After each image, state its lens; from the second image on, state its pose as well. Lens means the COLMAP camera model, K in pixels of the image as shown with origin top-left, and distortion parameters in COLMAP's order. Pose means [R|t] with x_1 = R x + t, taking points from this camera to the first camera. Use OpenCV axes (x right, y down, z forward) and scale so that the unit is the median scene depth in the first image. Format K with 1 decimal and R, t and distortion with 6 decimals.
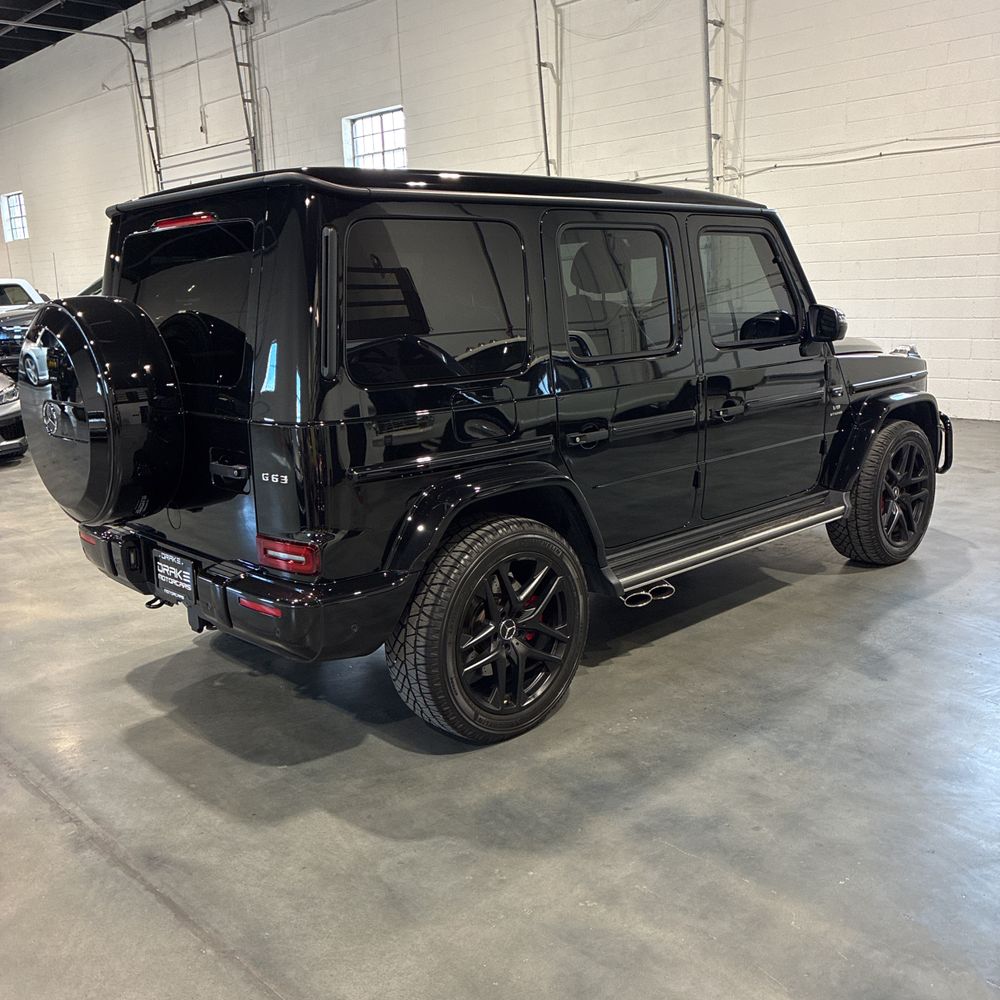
lens RADIAL K [[1015.1, 0, 503.4], [0, 1015.1, 496.6], [0, 0, 1]] dist [0.015381, 0.000000]
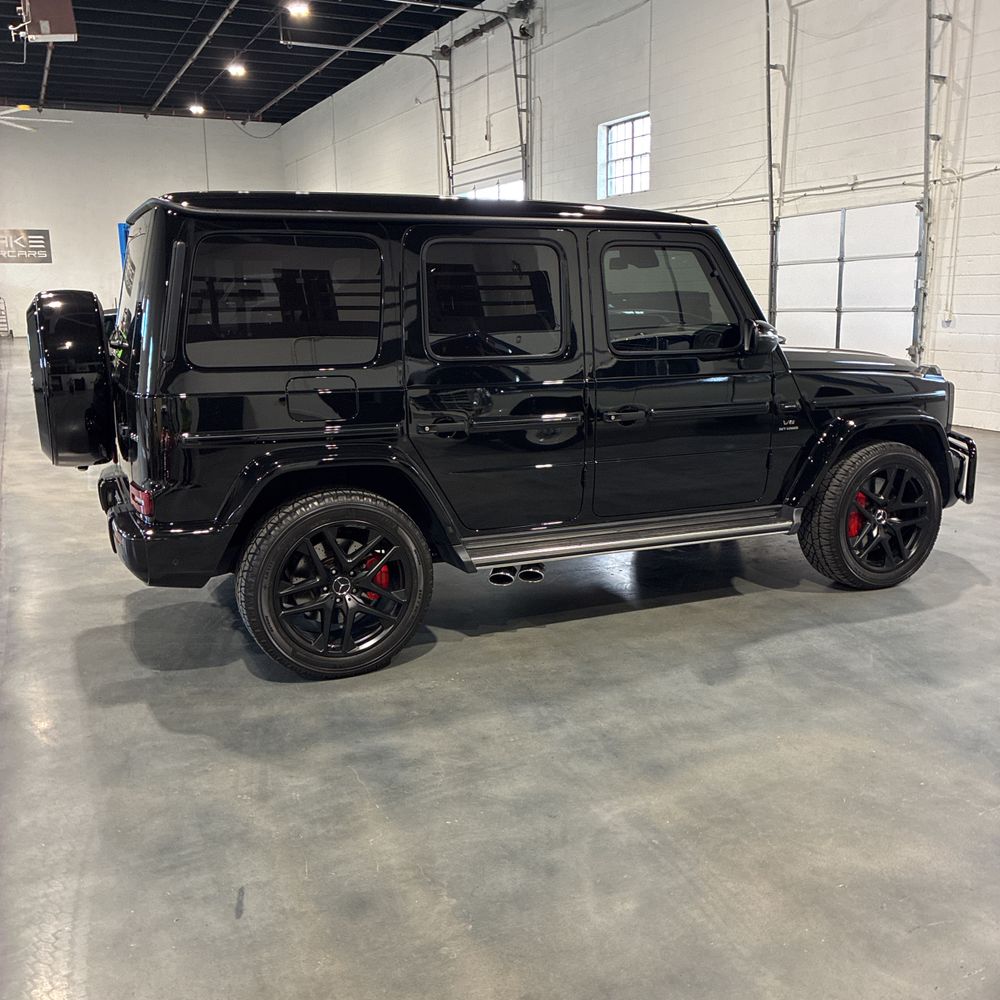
lens RADIAL K [[1015.1, 0, 502.0], [0, 1015.1, 495.6], [0, 0, 1]] dist [0.015381, 0.000000]
pose [[0.943057, 0.092135, -0.319615, 0.419398], [-0.092037, 0.995636, 0.015447, -0.005713], [0.319644, 0.014849, 0.947421, -0.040025]]
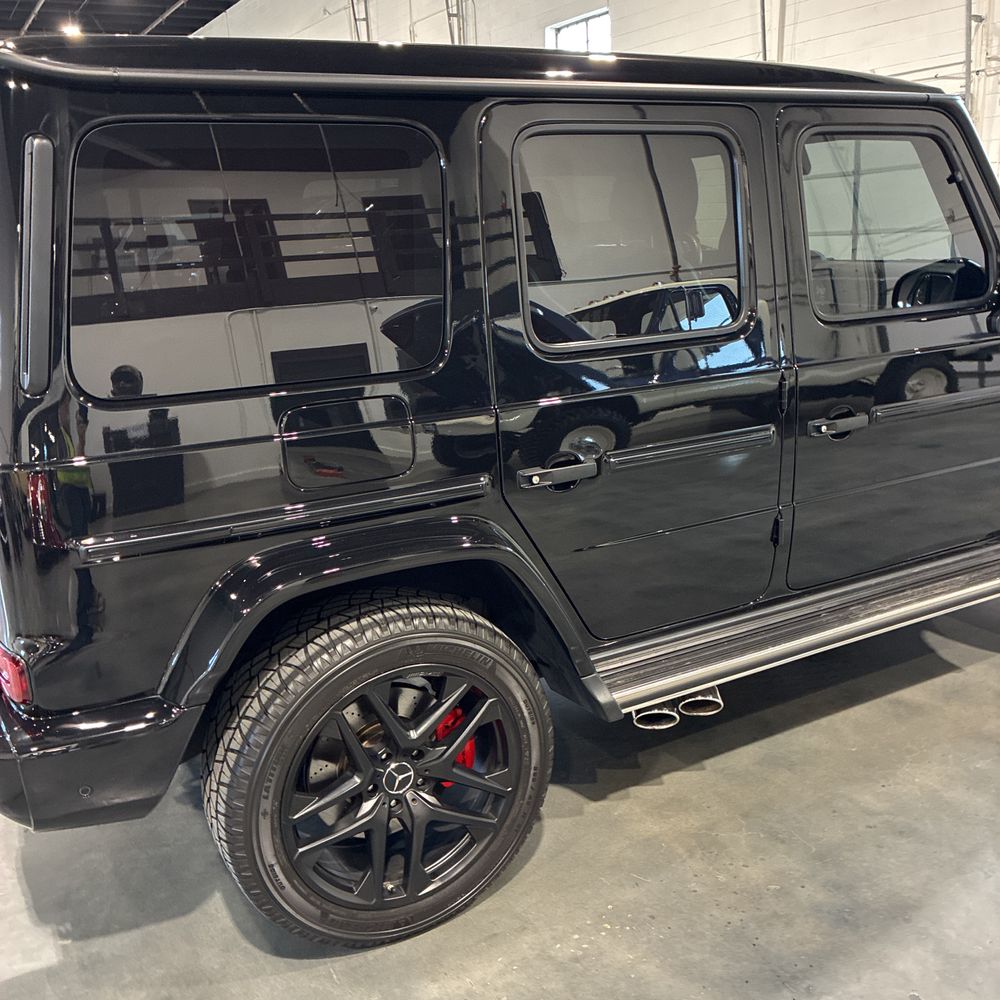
lens RADIAL K [[1015.1, 0, 493.7], [0, 1015.1, 500.0], [0, 0, 1]] dist [0.015381, 0.000000]
pose [[0.967221, 0.057355, -0.247374, 0.162518], [-0.039686, 0.996330, 0.075834, -0.072439], [0.250816, -0.063531, 0.965948, 0.314047]]
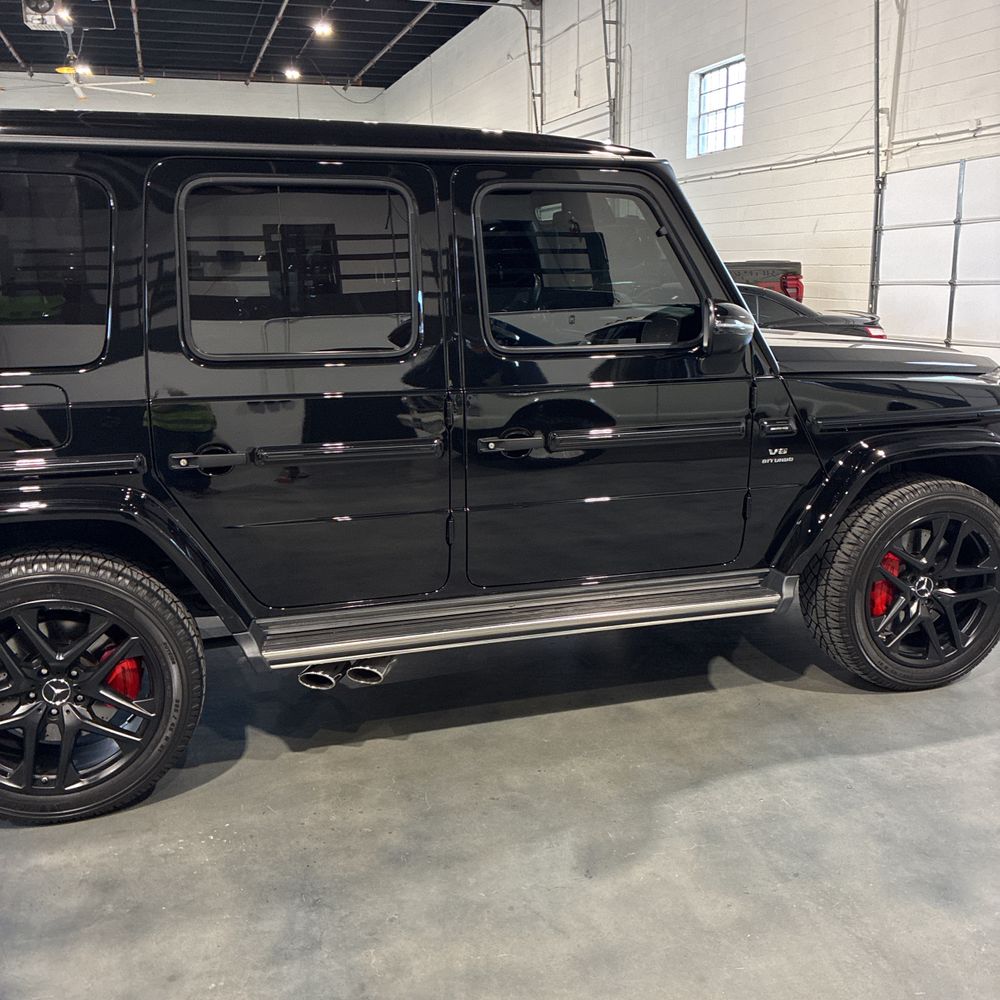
lens RADIAL K [[1015.1, 0, 507.3], [0, 1015.1, 500.3], [0, 0, 1]] dist [0.015381, 0.000000]
pose [[0.895172, 0.126376, -0.427429, 0.497964], [-0.112036, 0.991972, 0.058653, -0.080877], [0.431409, -0.004617, 0.902144, 0.331546]]
